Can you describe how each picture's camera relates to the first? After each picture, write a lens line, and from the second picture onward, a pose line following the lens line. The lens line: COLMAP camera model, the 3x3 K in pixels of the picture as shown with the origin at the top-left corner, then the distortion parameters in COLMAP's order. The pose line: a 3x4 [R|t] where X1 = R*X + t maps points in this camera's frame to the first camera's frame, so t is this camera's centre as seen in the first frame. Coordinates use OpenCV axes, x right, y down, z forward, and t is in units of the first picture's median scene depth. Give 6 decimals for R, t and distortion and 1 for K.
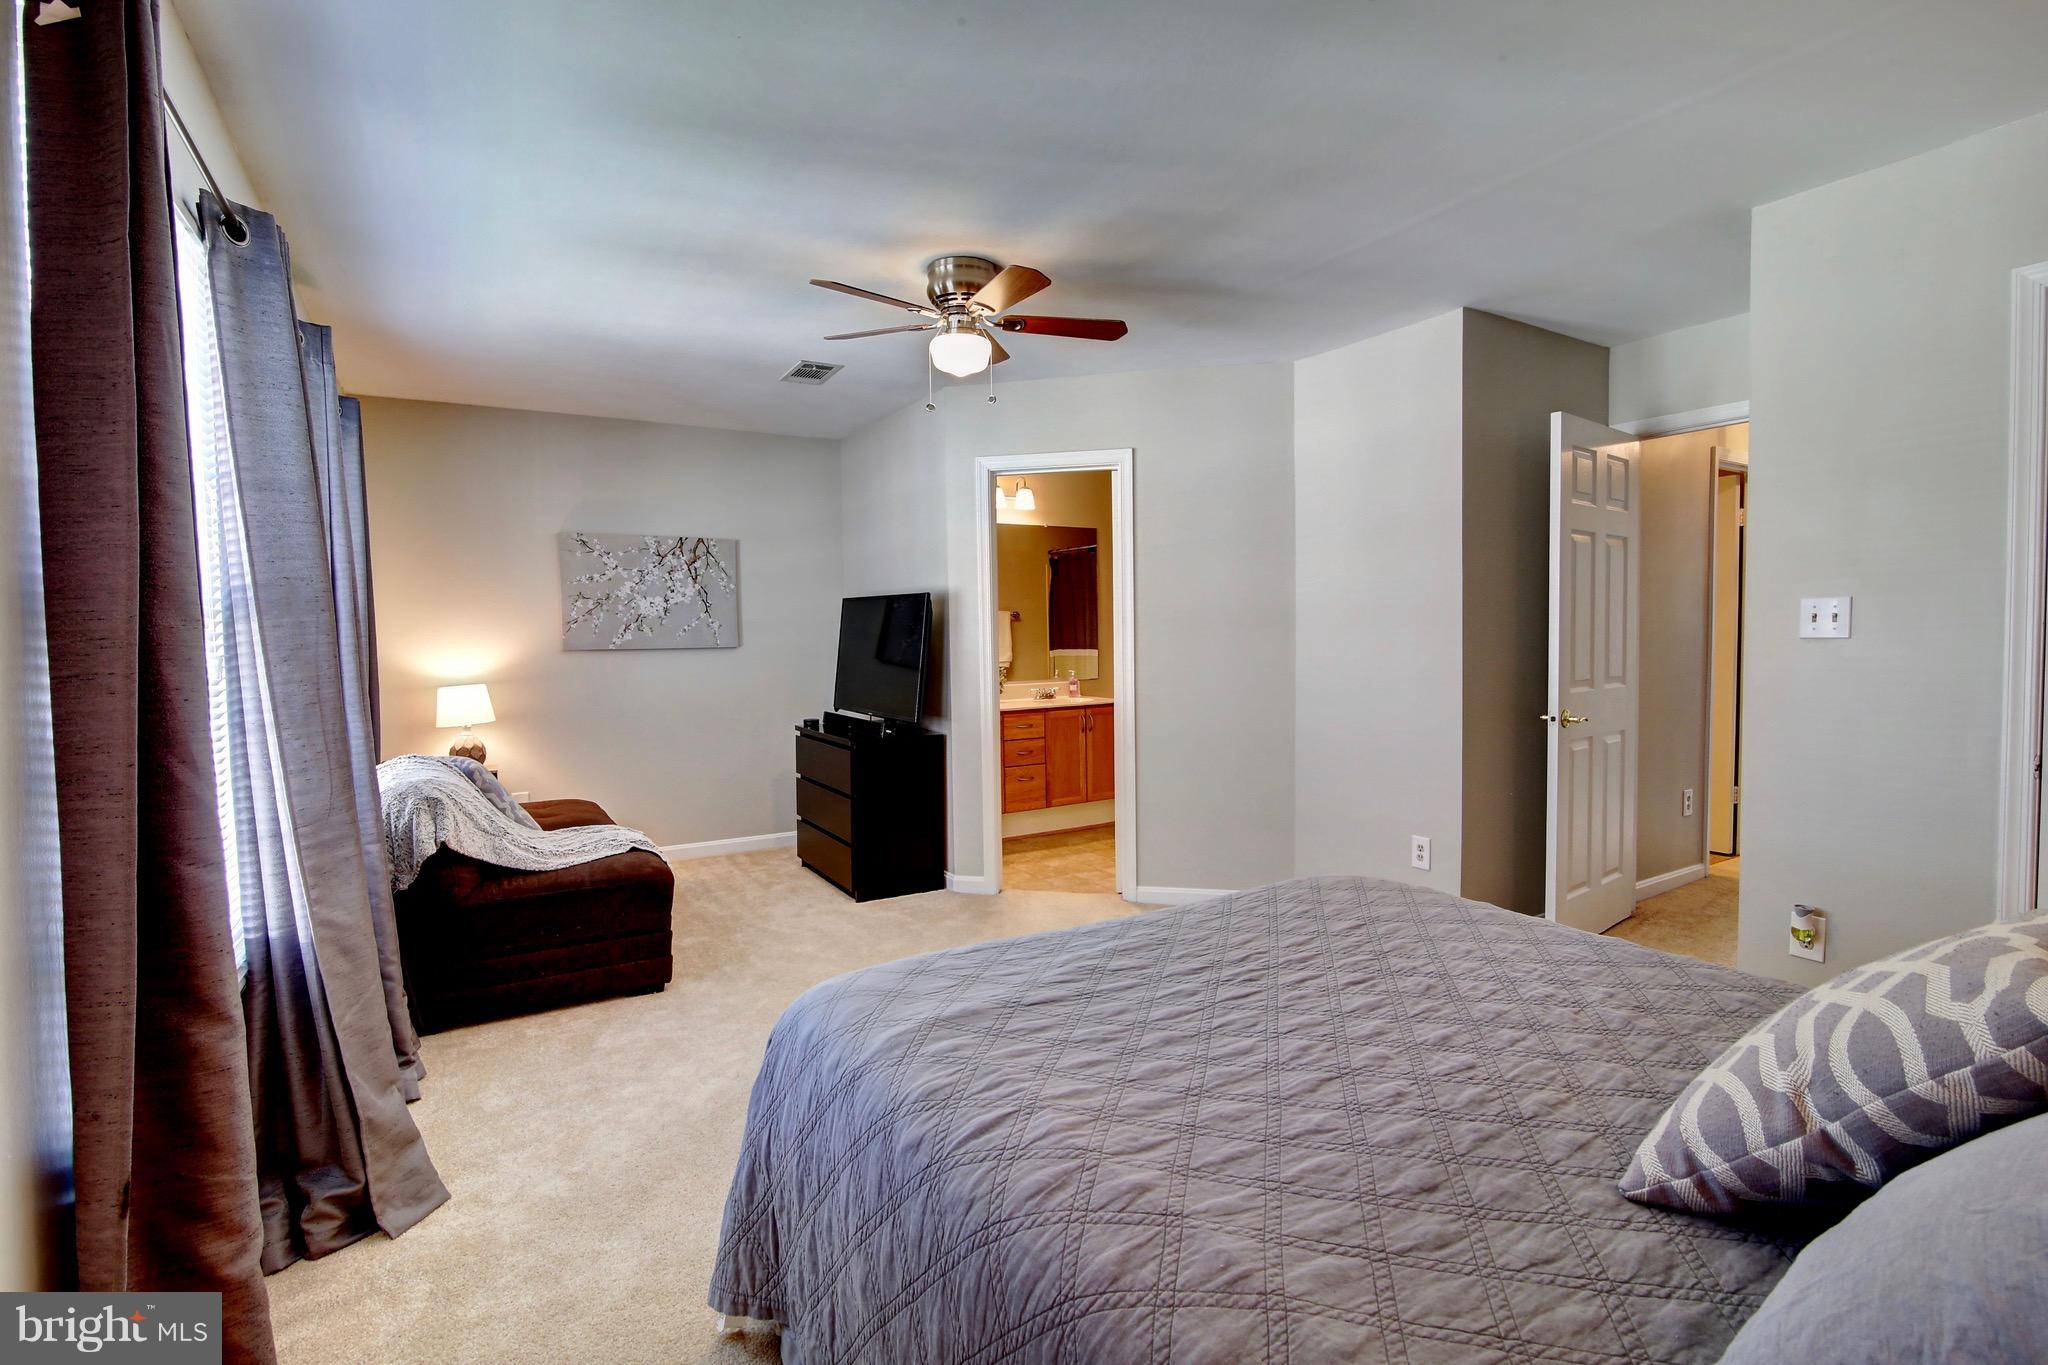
lens RADIAL K [[970.0, 0, 1020.8], [0, 970.0, 684.0], [0, 0, 1]] dist [-0.015546, -0.000379]
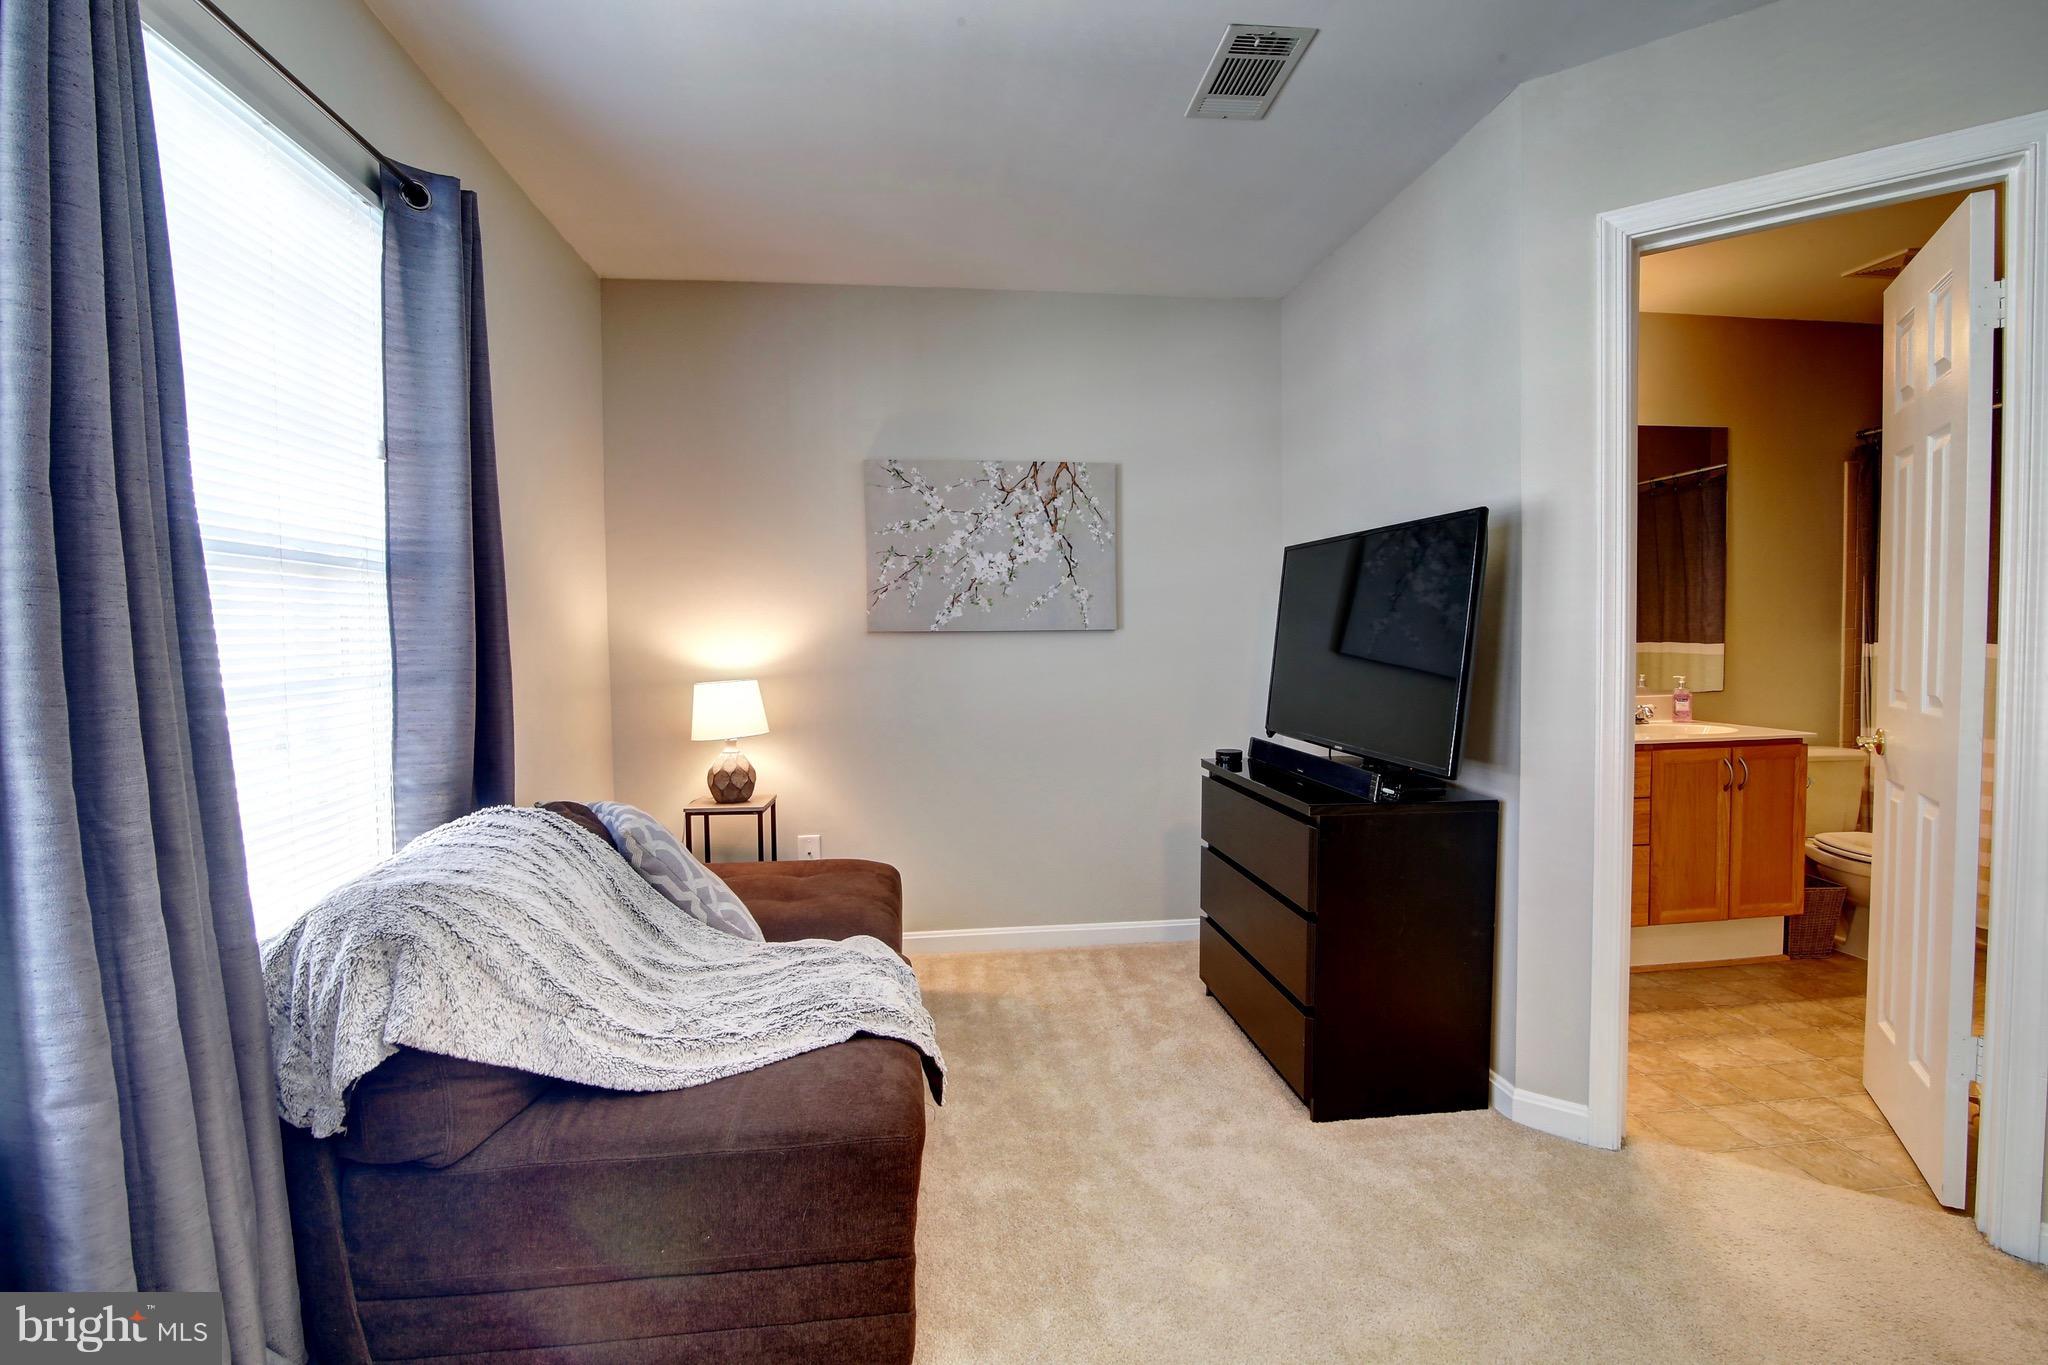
lens RADIAL K [[970.4, 0, 1033.3], [0, 970.4, 681.2], [0, 0, 1]] dist [-0.017854, -0.000414]
pose [[0.922415, 0.021261, -0.385615, -0.100238], [-0.022816, 0.999740, 0.000544, -0.003192], [0.385526, 0.008296, 0.922660, 0.414013]]
